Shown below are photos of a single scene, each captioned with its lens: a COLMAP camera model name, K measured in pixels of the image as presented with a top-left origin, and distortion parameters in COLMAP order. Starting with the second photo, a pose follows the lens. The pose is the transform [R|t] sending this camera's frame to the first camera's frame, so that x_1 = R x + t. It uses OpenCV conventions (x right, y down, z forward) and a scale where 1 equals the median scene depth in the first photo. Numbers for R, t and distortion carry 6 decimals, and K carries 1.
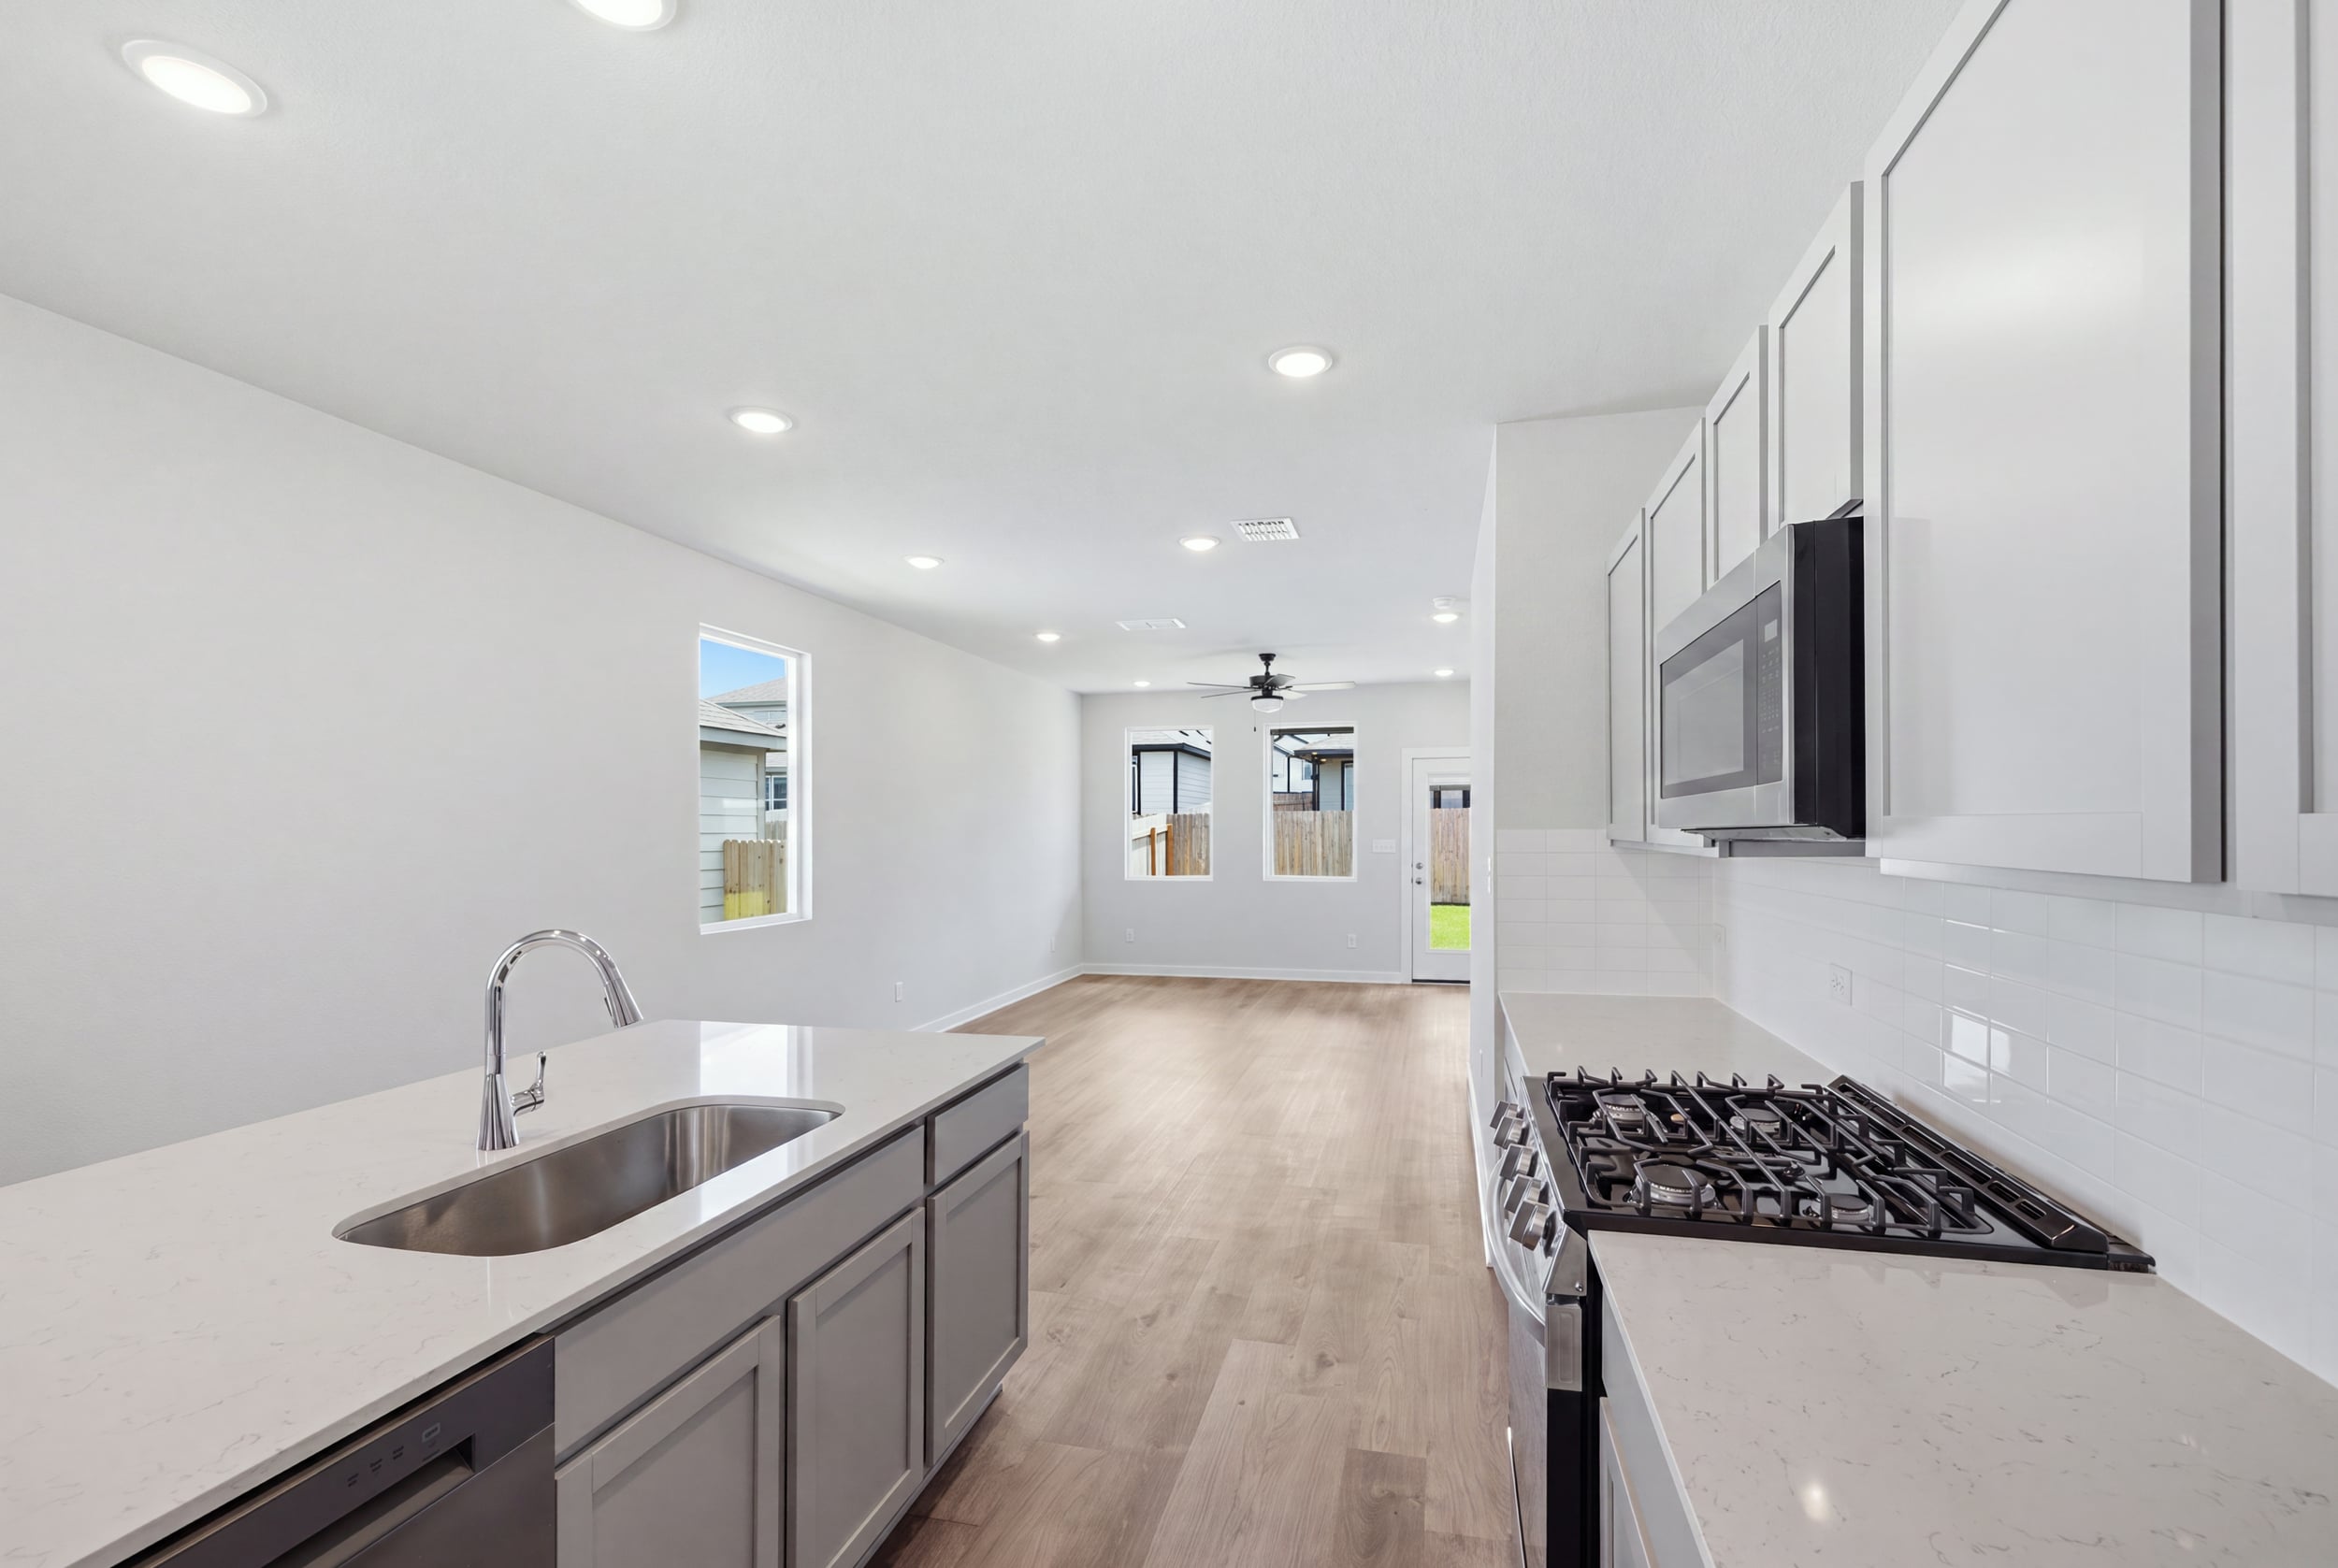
lens RADIAL K [[1010.0, 0, 1220.5], [0, 1010.0, 830.0], [0, 0, 1]] dist [0.001749, -0.000042]
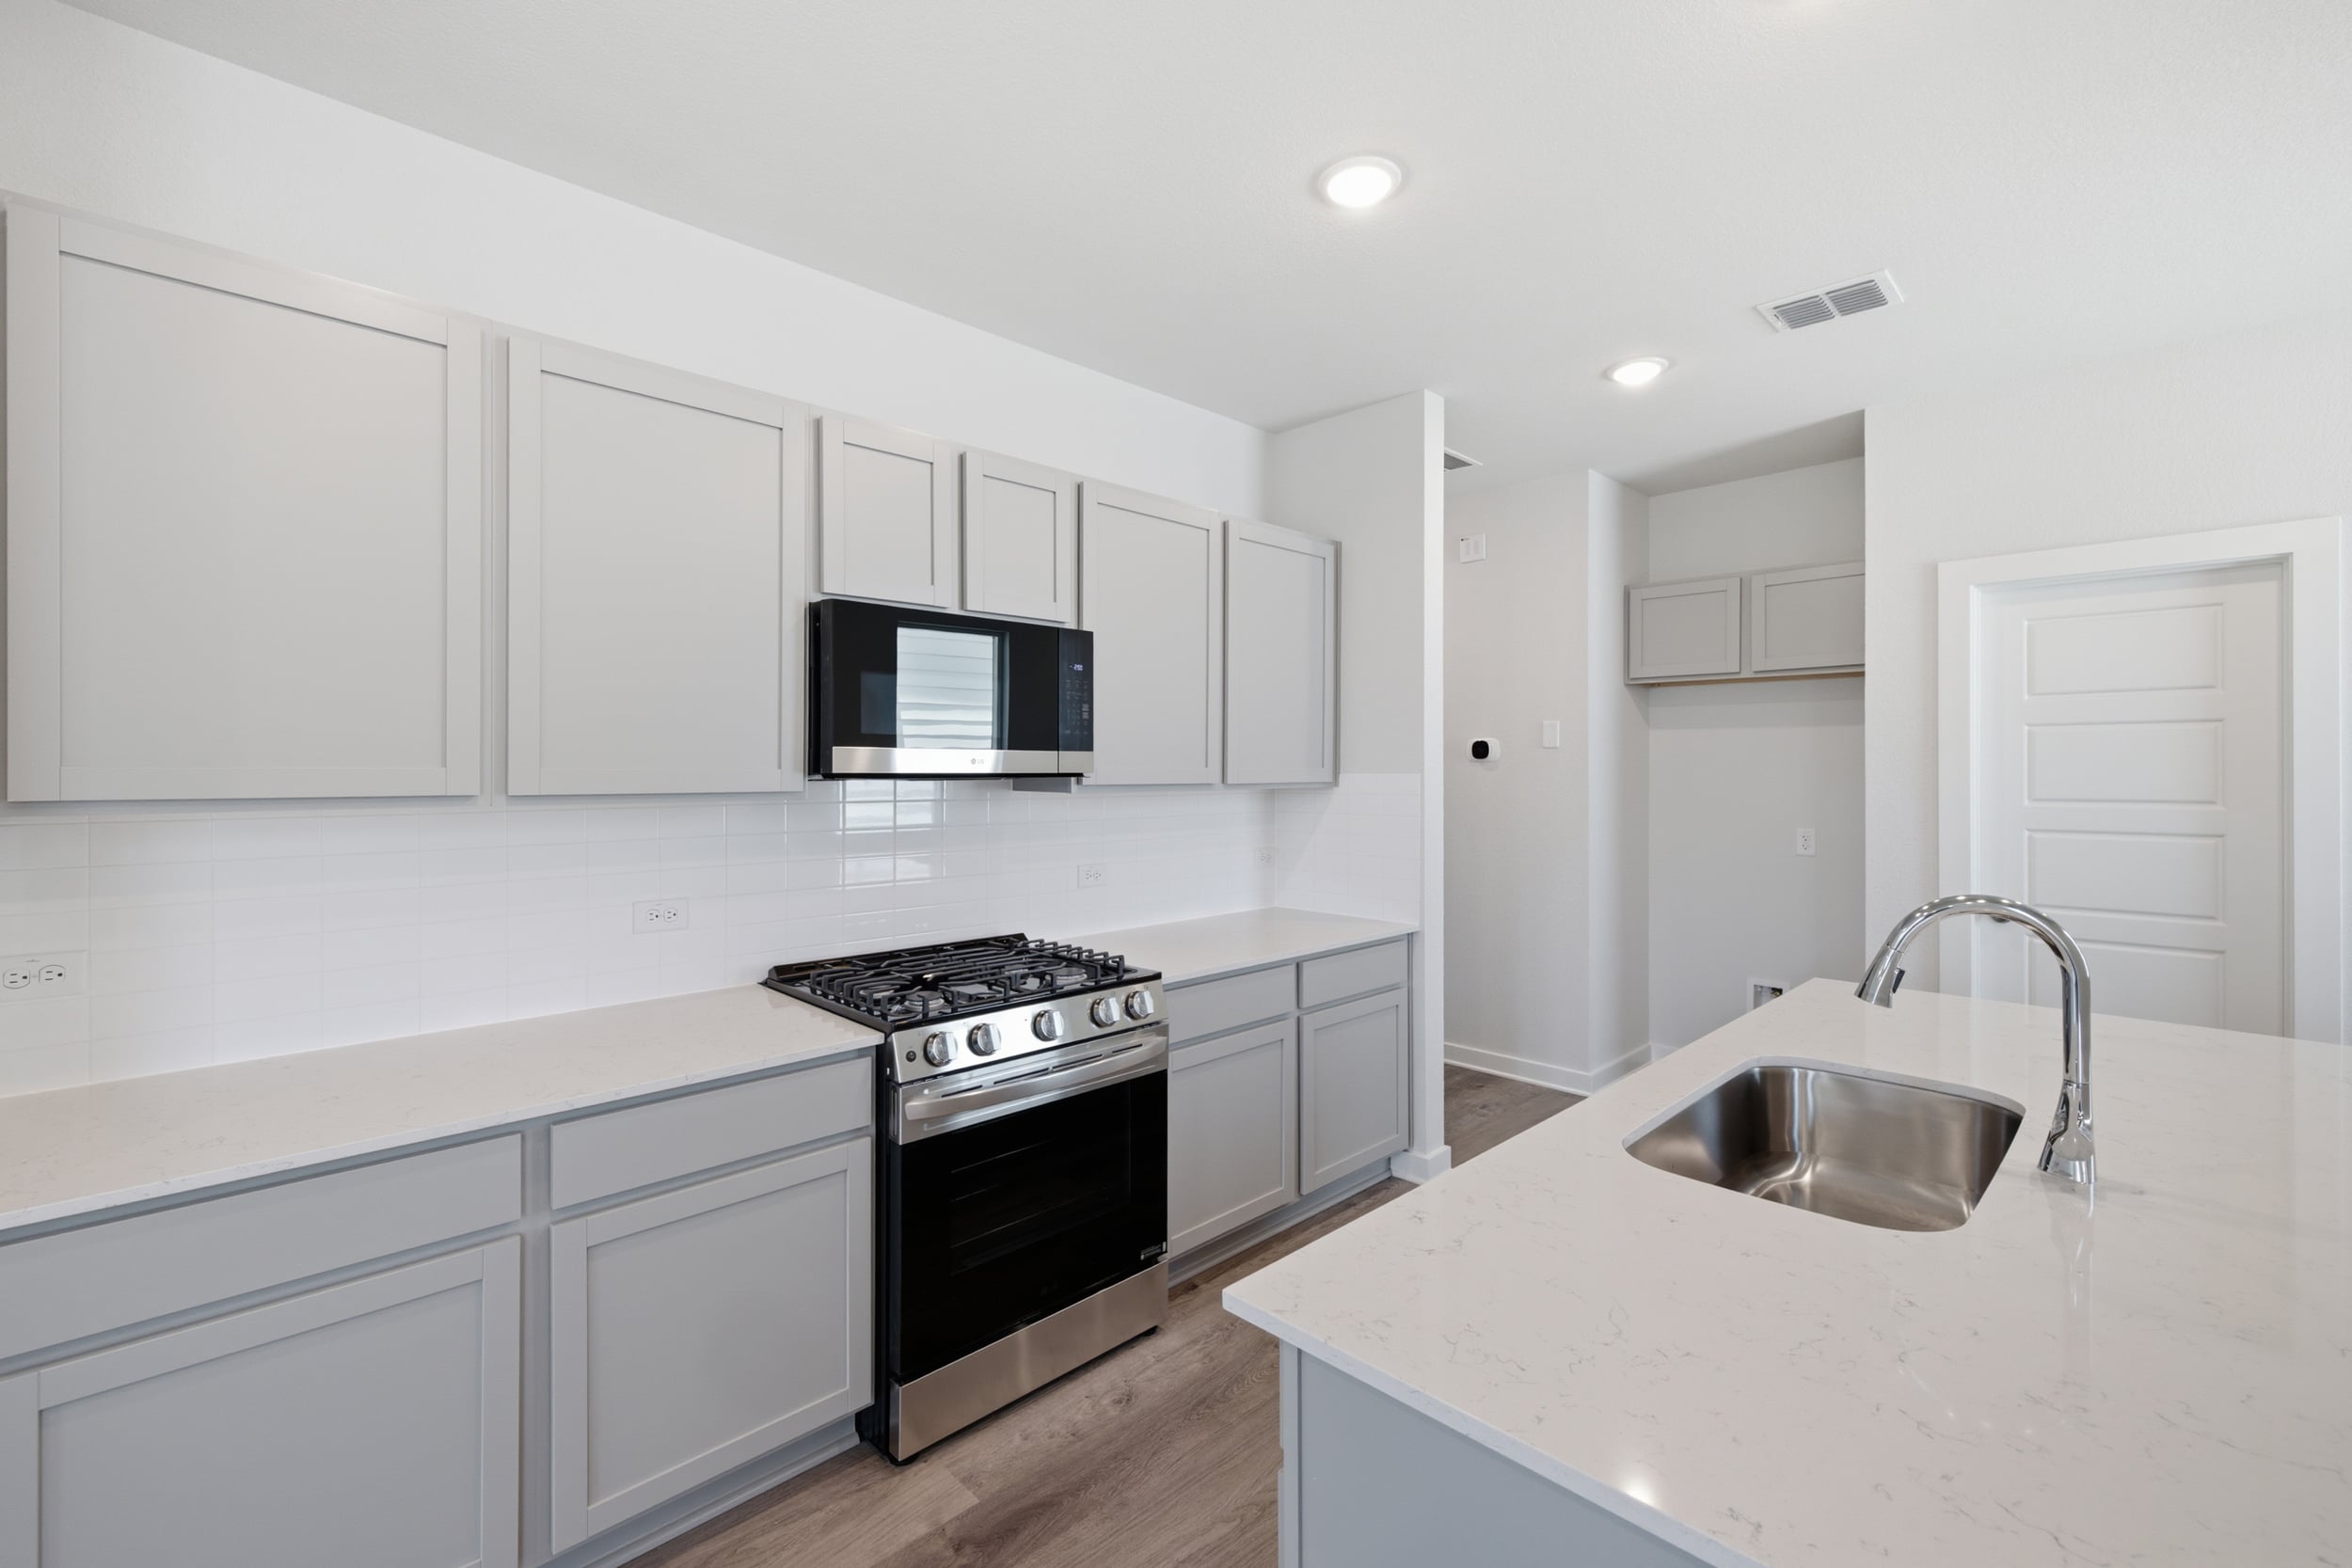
lens RADIAL K [[992.7, 0, 1177.1], [0, 992.7, 769.9], [0, 0, 1]] dist [0.001700, -0.000020]
pose [[-0.830809, 0.006694, 0.556518, -0.126695], [0.007263, 0.999973, -0.001186, -0.000485], [-0.556510, 0.003057, -0.830835, 0.439893]]
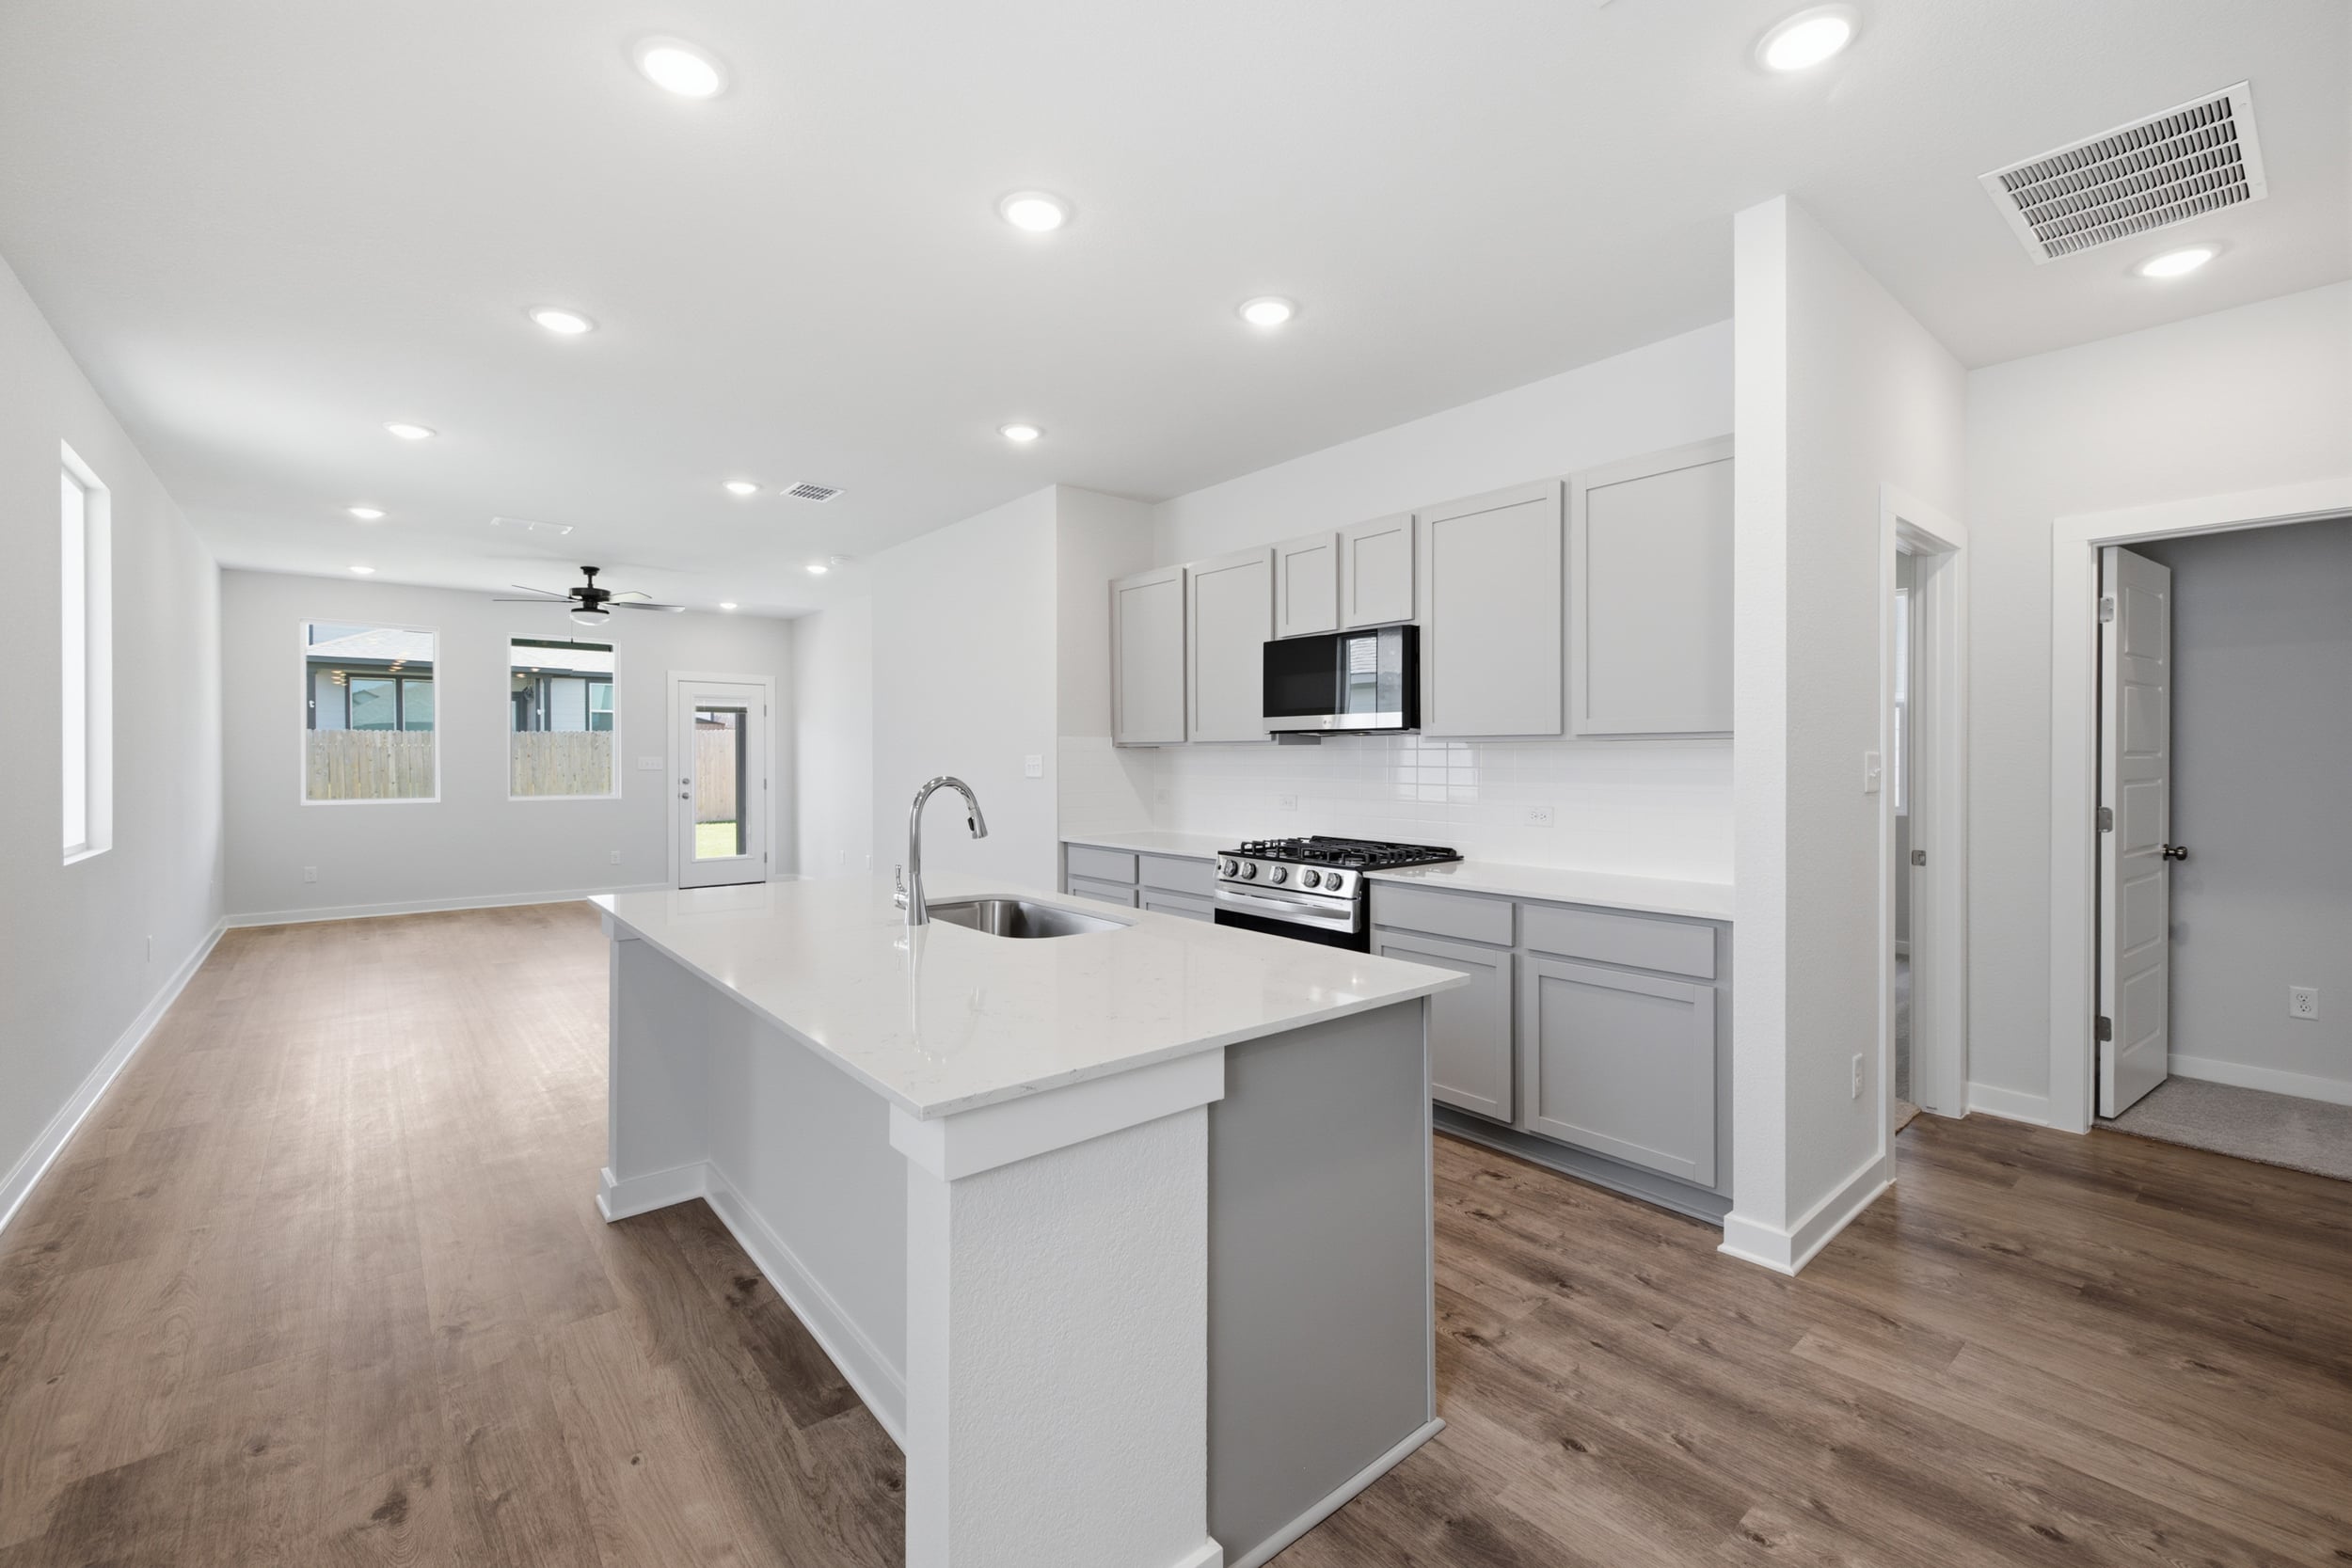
lens RADIAL K [[964.4, 0, 1176.9], [0, 964.4, 761.5], [0, 0, 1]] dist [0.001303, -0.000330]
pose [[0.613388, -0.001043, 0.789781, -0.346982], [-0.000151, 0.999999, 0.001438, 0.016027], [-0.789782, -0.001001, 0.613387, -0.035898]]
